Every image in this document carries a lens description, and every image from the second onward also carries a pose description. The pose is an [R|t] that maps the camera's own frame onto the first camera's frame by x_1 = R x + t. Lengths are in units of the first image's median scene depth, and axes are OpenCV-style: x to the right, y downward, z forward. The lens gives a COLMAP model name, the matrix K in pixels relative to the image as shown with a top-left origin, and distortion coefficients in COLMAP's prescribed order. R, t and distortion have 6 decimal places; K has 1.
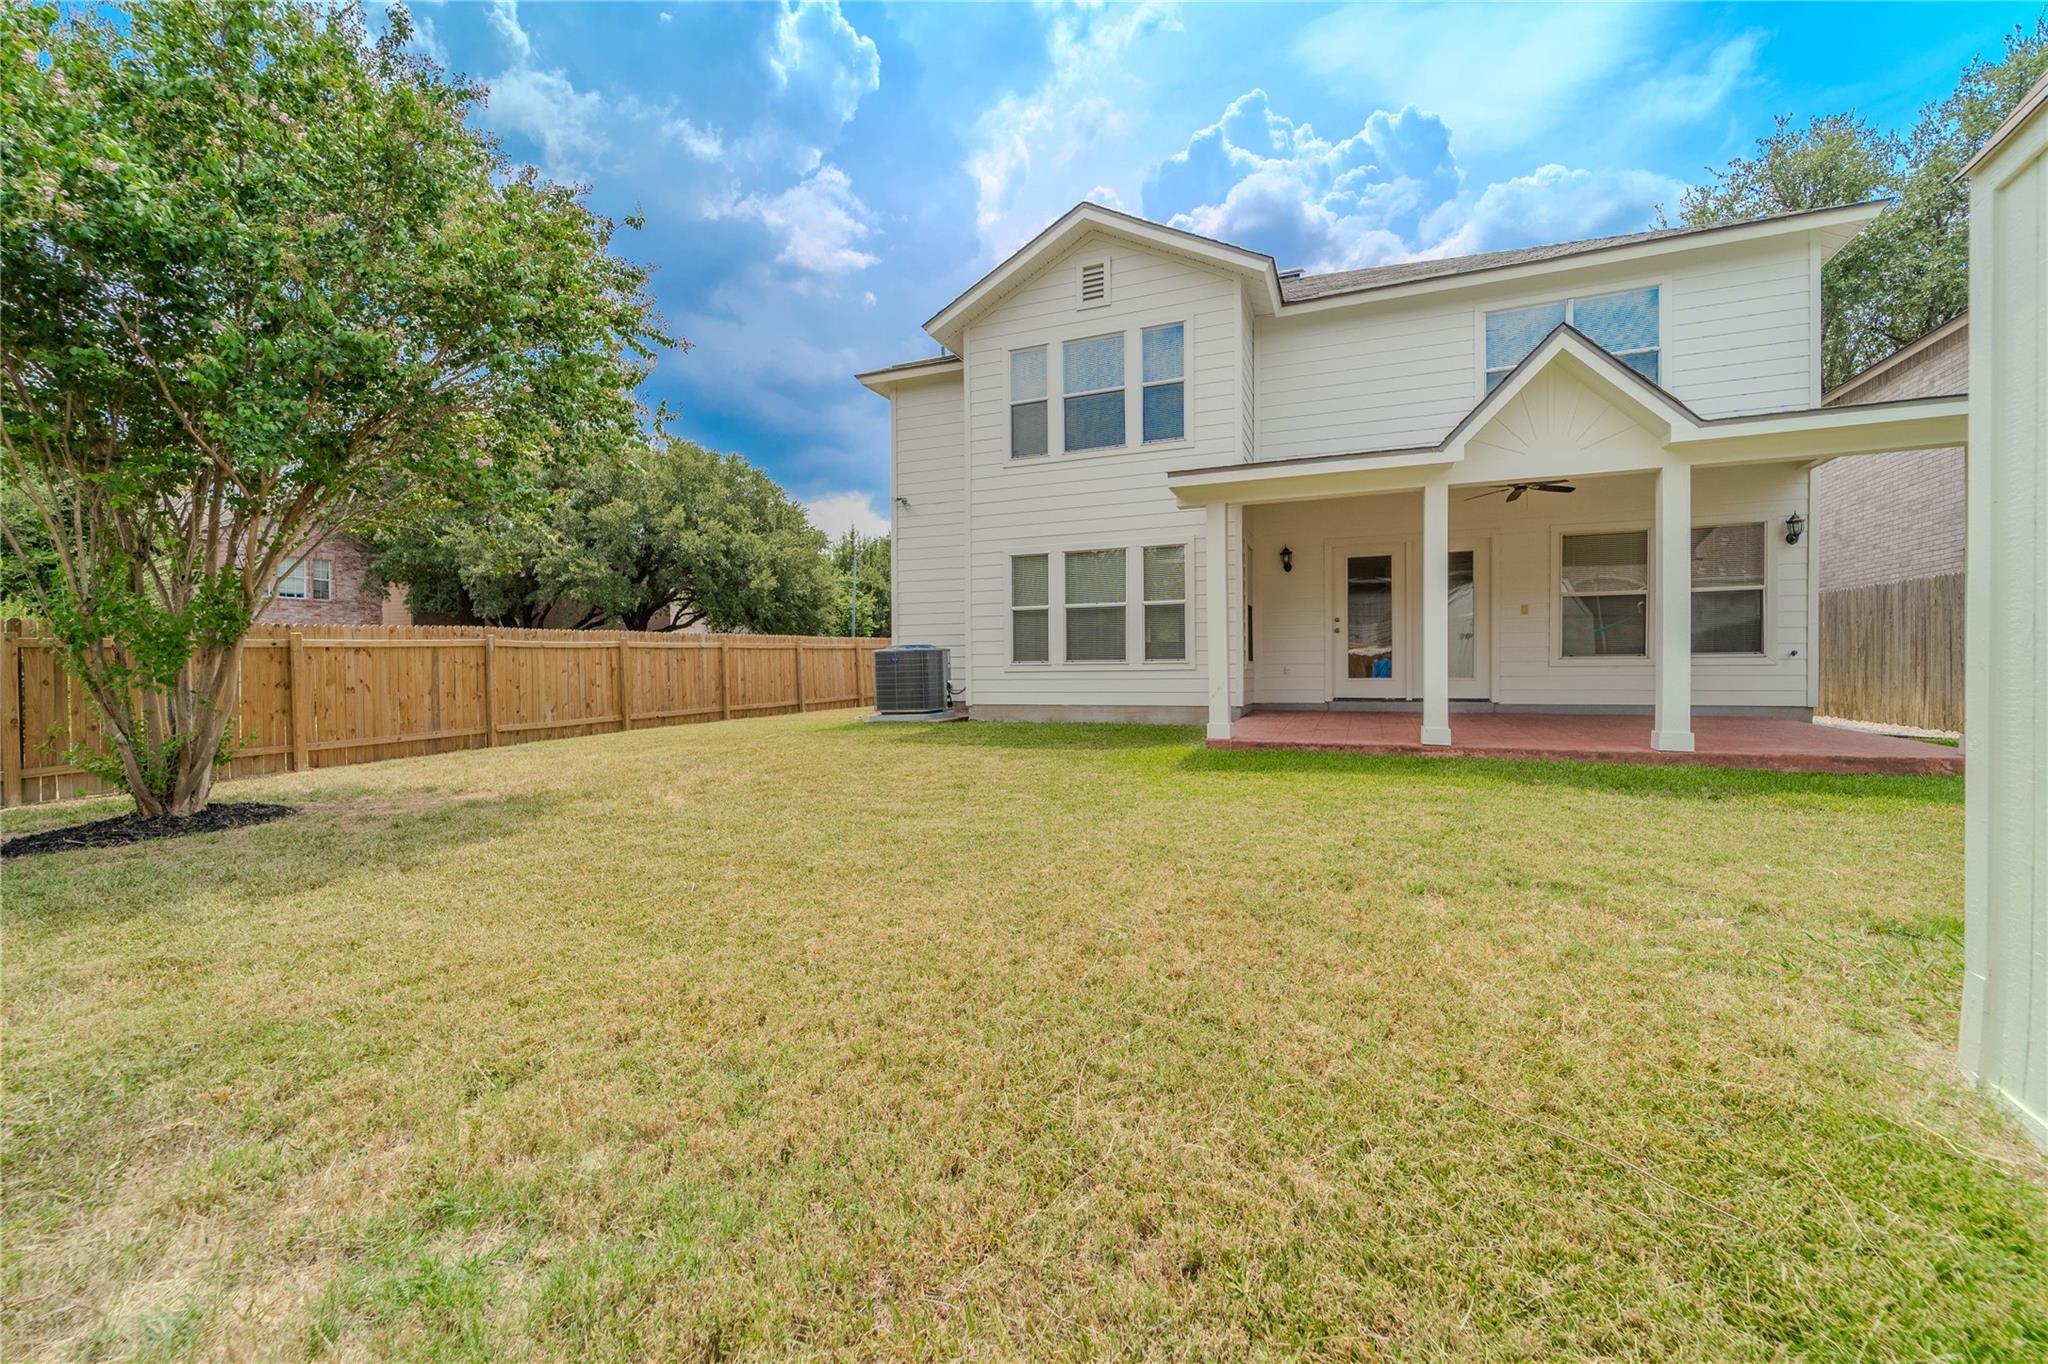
lens RADIAL K [[826.3, 0, 1027.2], [0, 826.3, 683.3], [0, 0, 1]] dist [0.002831, -0.003677]
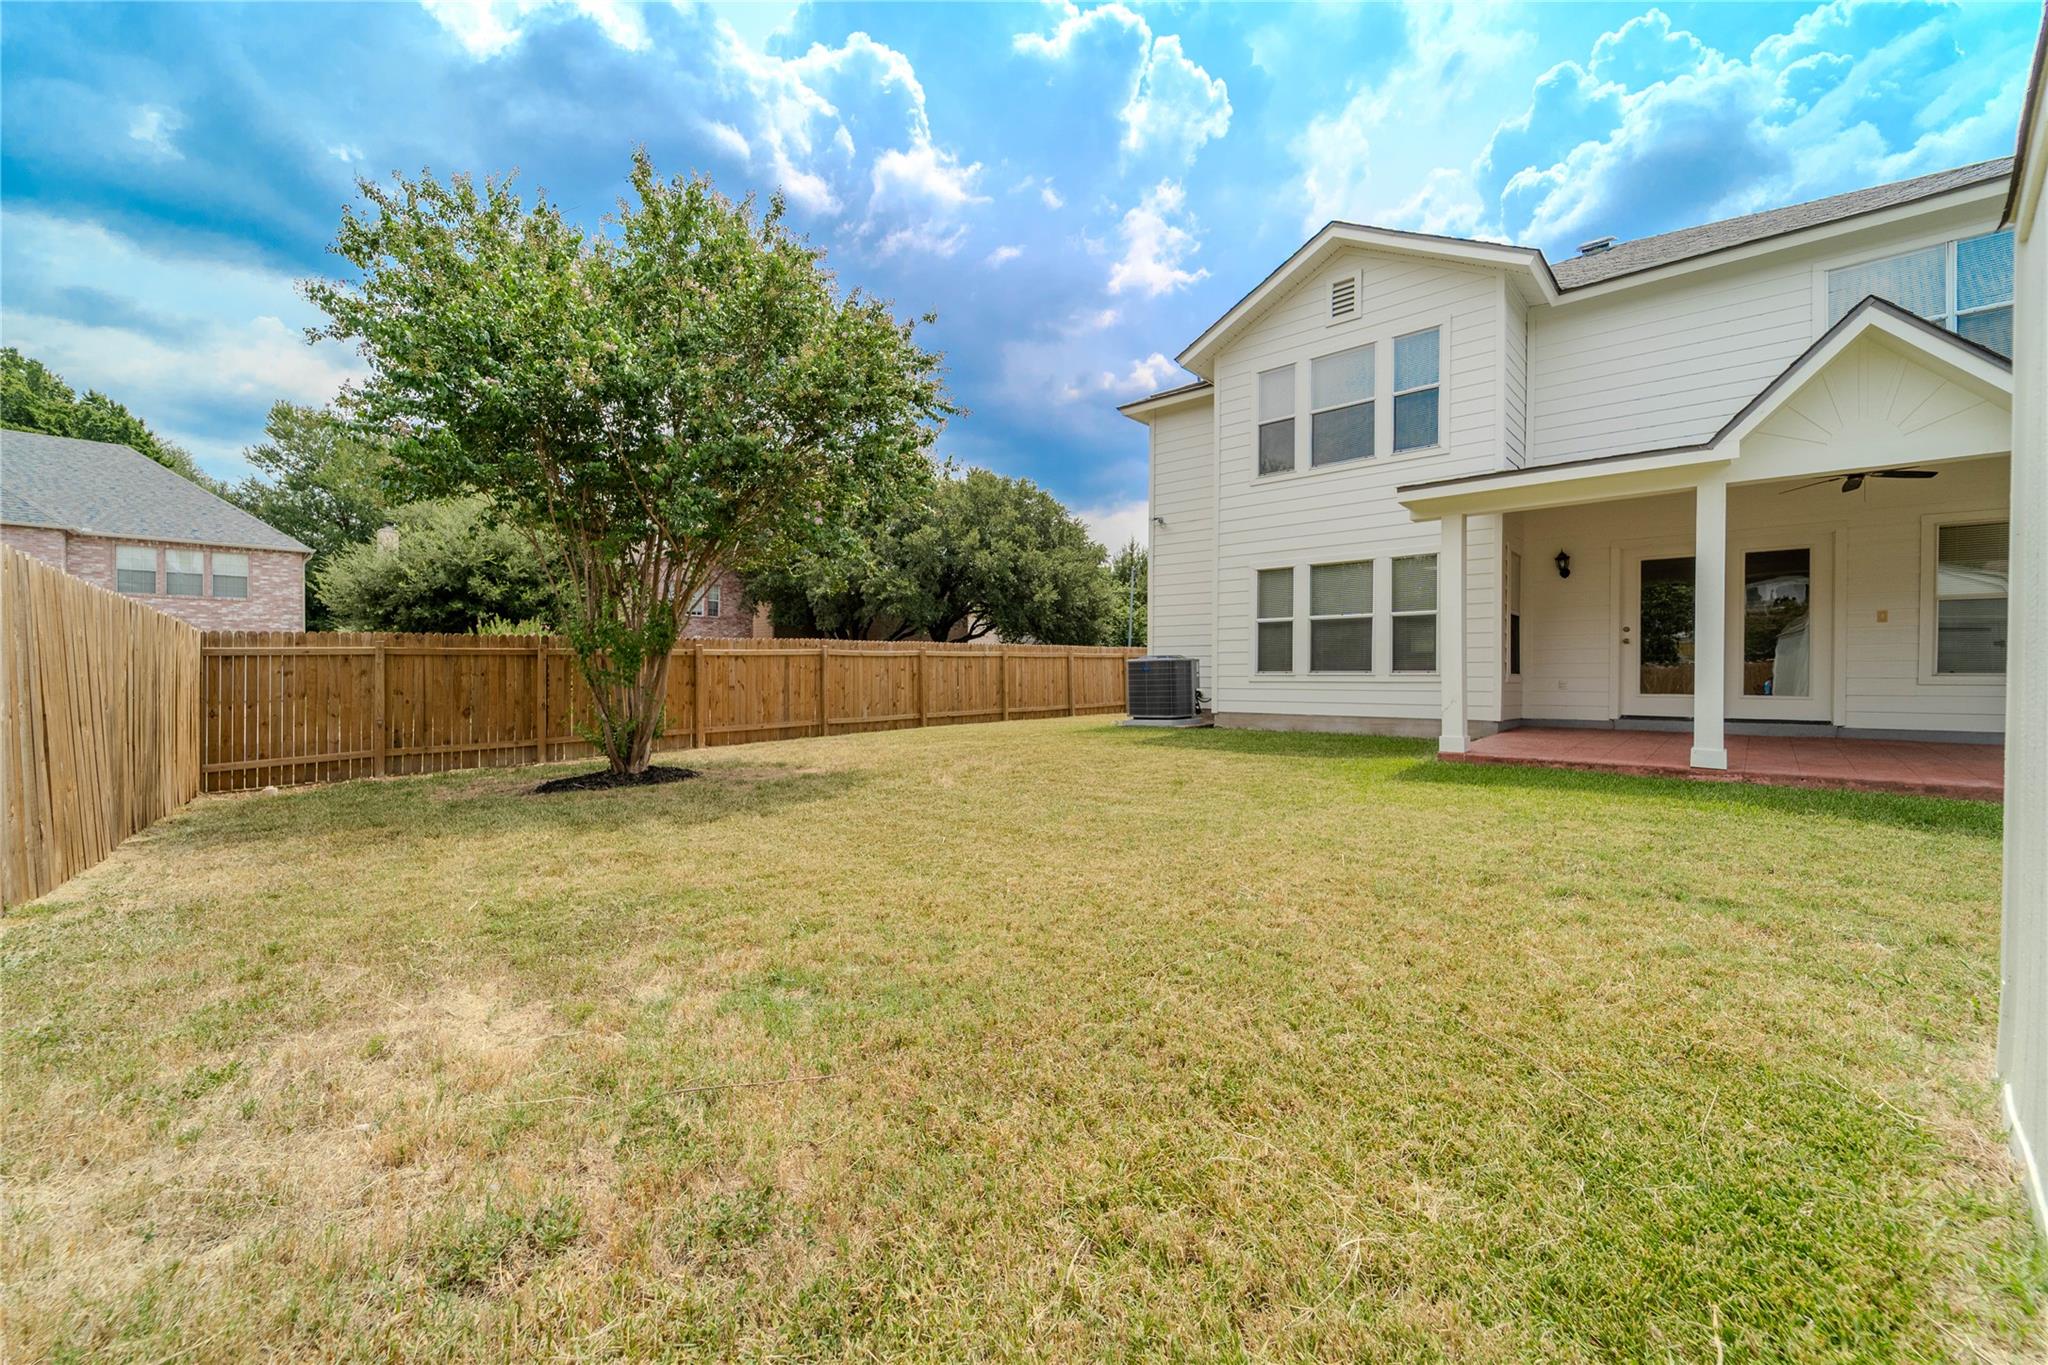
lens RADIAL K [[844.2, 0, 1021.9], [0, 844.2, 679.6], [0, 0, 1]] dist [-0.001177, -0.000328]
pose [[0.938425, 0.013629, -0.345215, 0.095752], [-0.018574, 0.999767, -0.011021, 0.001148], [0.344984, 0.016754, 0.938459, -0.125301]]
